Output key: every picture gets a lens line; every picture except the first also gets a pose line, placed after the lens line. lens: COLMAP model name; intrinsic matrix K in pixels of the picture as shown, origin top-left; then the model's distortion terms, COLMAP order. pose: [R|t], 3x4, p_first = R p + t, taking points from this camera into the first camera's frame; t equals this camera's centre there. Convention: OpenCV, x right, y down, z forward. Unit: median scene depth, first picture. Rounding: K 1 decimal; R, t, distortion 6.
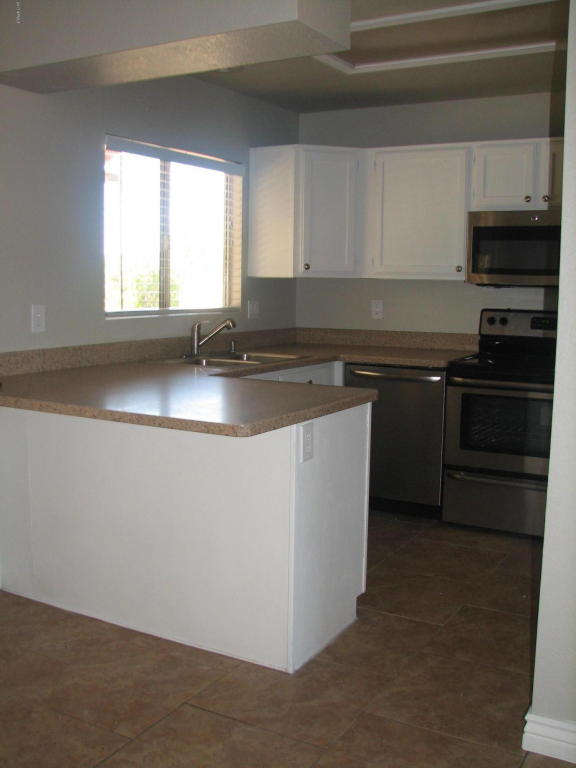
lens RADIAL K [[824.0, 0, 288.0], [0, 824.0, 384.0], [0, 0, 1]] dist [-0.138526, 0.008913]
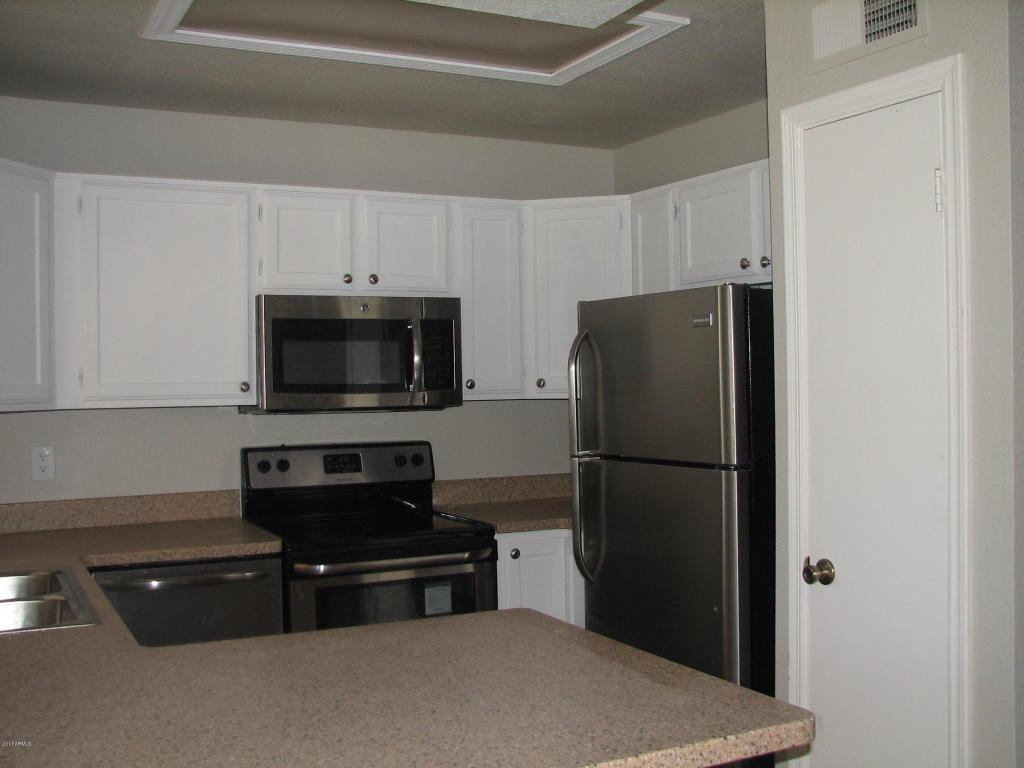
lens RADIAL K [[1098.7, 0, 512.0], [0, 1098.7, 384.0], [0, 0, 1]] dist [-0.138526, 0.008913]
pose [[0.533248, -0.024352, 0.845609, -0.362323], [0.130788, 0.989940, -0.053968, -0.070462], [-0.835788, 0.139373, 0.531068, 0.386112]]
